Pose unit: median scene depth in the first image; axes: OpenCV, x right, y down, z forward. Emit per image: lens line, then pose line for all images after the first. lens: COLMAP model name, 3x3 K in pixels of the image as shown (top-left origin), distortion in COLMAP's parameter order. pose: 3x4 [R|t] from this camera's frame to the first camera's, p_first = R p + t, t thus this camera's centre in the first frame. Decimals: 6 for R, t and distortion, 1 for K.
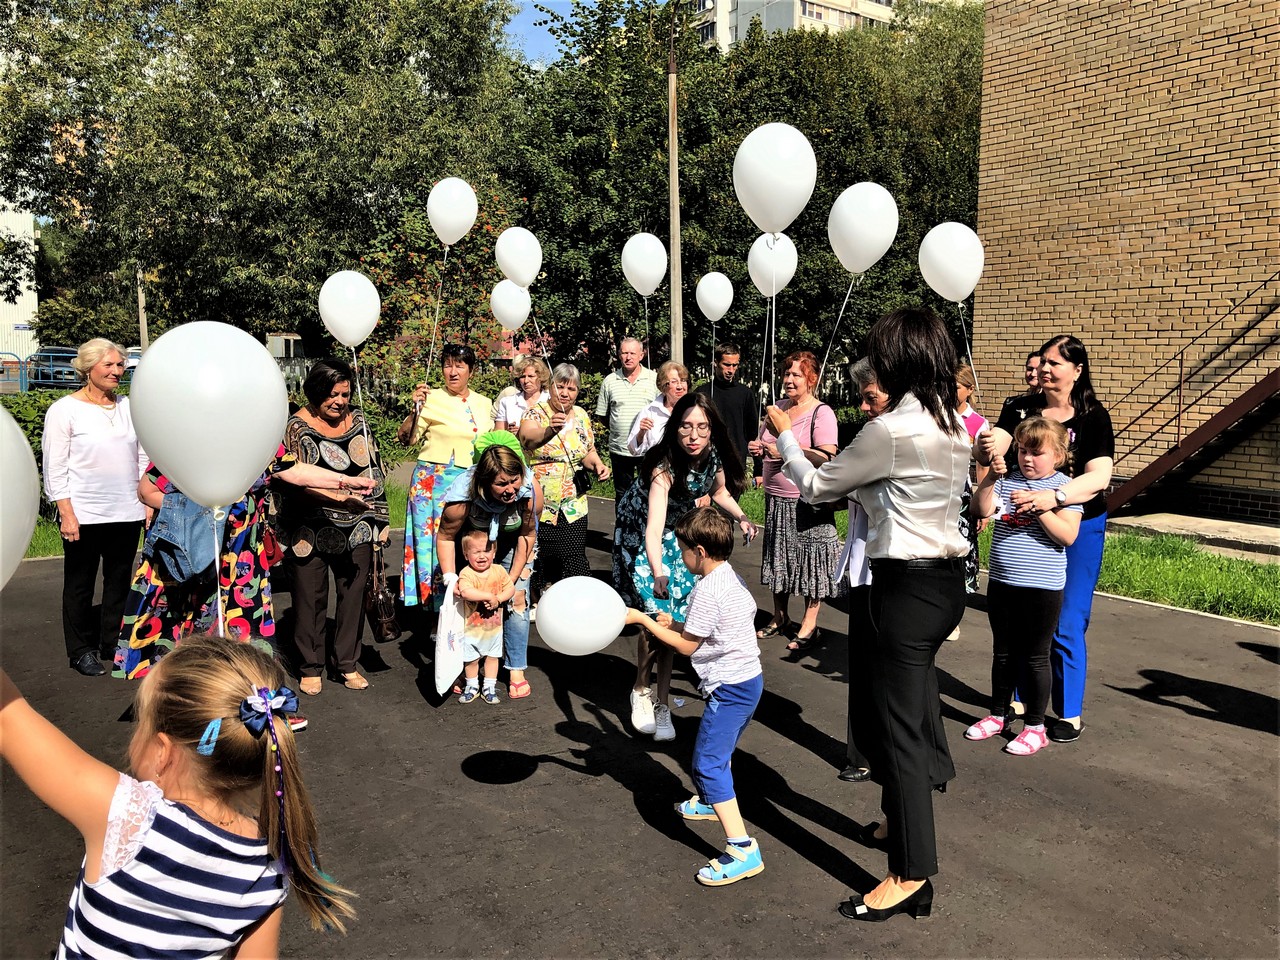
lens RADIAL K [[1037.0, 0, 642.3], [0, 1037.0, 477.8], [0, 0, 1]] dist [-0.016292, 0.006702]
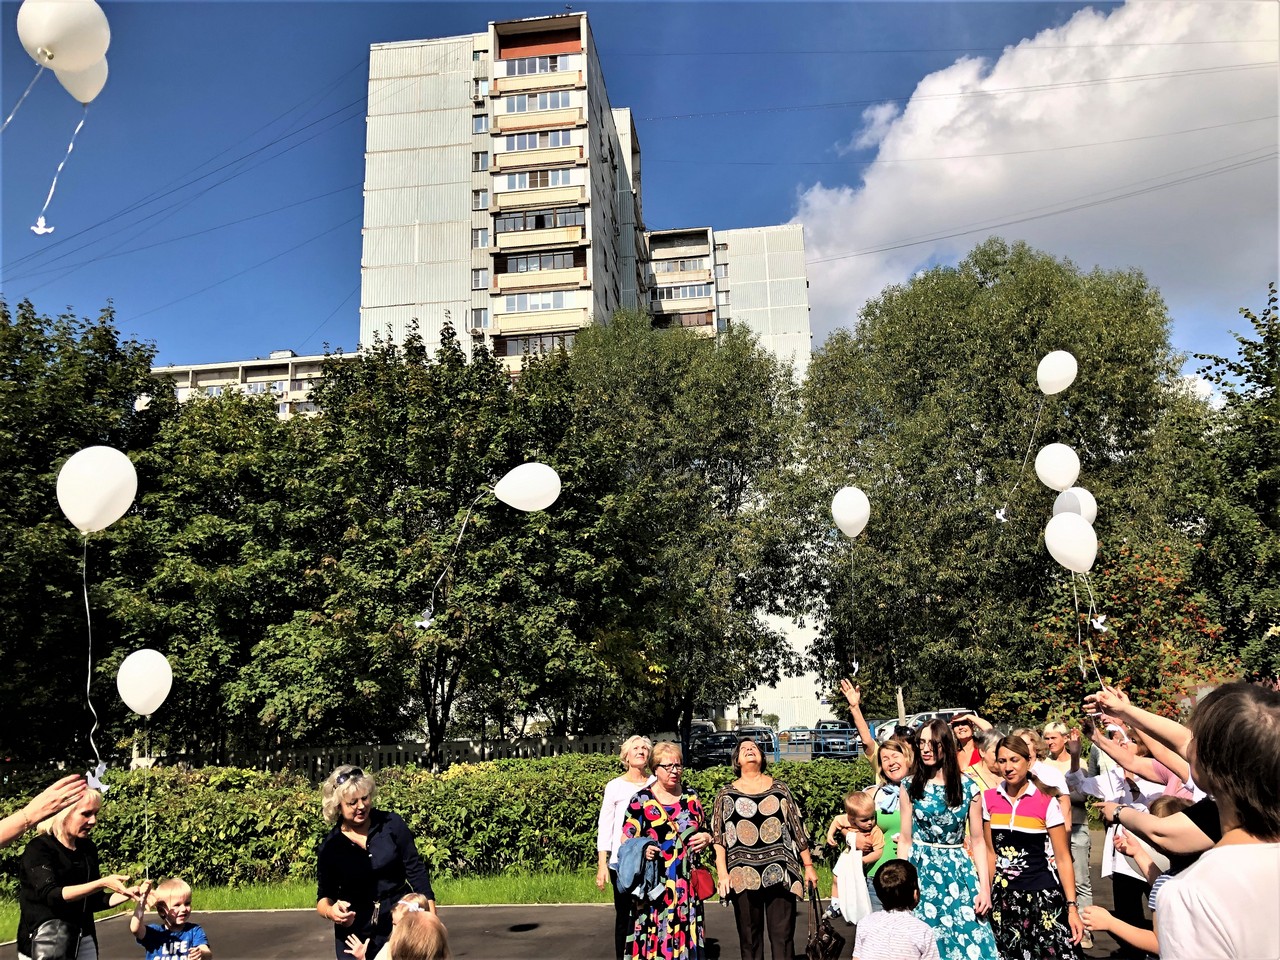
lens RADIAL K [[1037.0, 0, 637.4], [0, 1037.0, 478.3], [0, 0, 1]] dist [-0.016292, 0.006702]
pose [[0.735828, -0.194375, -0.648672, 0.135270], [-0.038187, 0.944483, -0.326334, 0.004772], [0.676091, 0.264897, 0.687555, -0.027644]]
